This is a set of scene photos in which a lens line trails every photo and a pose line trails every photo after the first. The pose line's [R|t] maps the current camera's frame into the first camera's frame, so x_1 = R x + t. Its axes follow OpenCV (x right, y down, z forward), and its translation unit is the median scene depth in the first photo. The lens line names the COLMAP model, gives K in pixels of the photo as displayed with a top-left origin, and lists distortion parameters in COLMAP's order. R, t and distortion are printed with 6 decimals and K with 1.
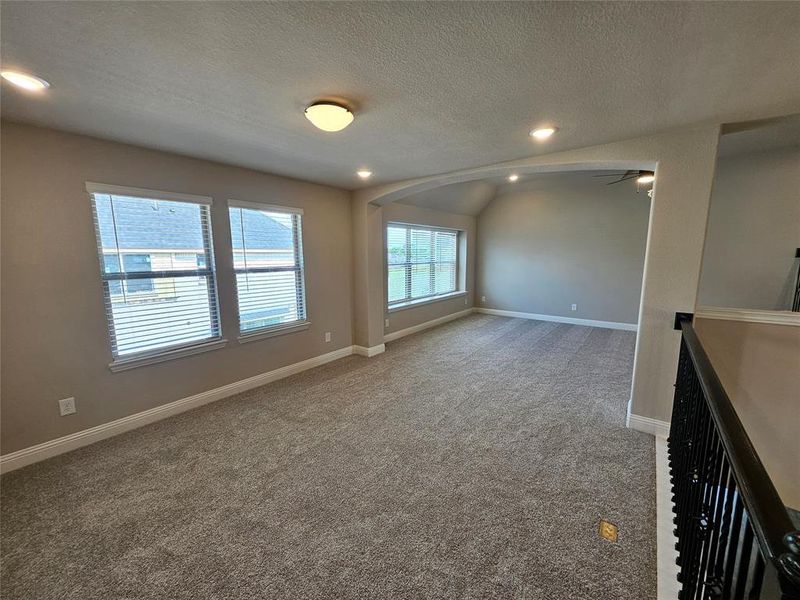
lens RADIAL K [[314.7, 0, 396.7], [0, 314.7, 304.1], [0, 0, 1]] dist [-0.003182, -0.000457]
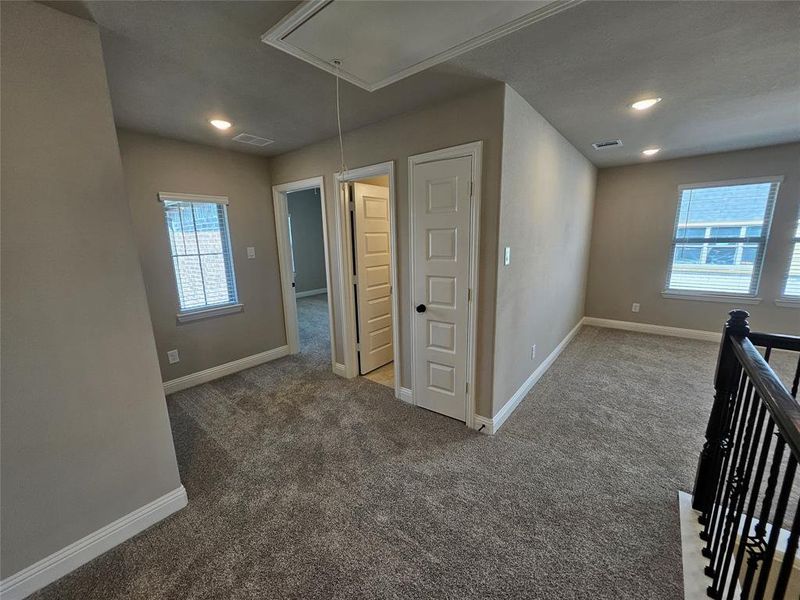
lens RADIAL K [[314.7, 0, 392.4], [0, 314.7, 300.3], [0, 0, 1]] dist [-0.003182, -0.000457]
pose [[-0.018375, 0.215043, -0.976432, 0.852004], [-0.124481, 0.968506, 0.215640, 0.052574], [0.992052, 0.125510, 0.008972, -0.508120]]
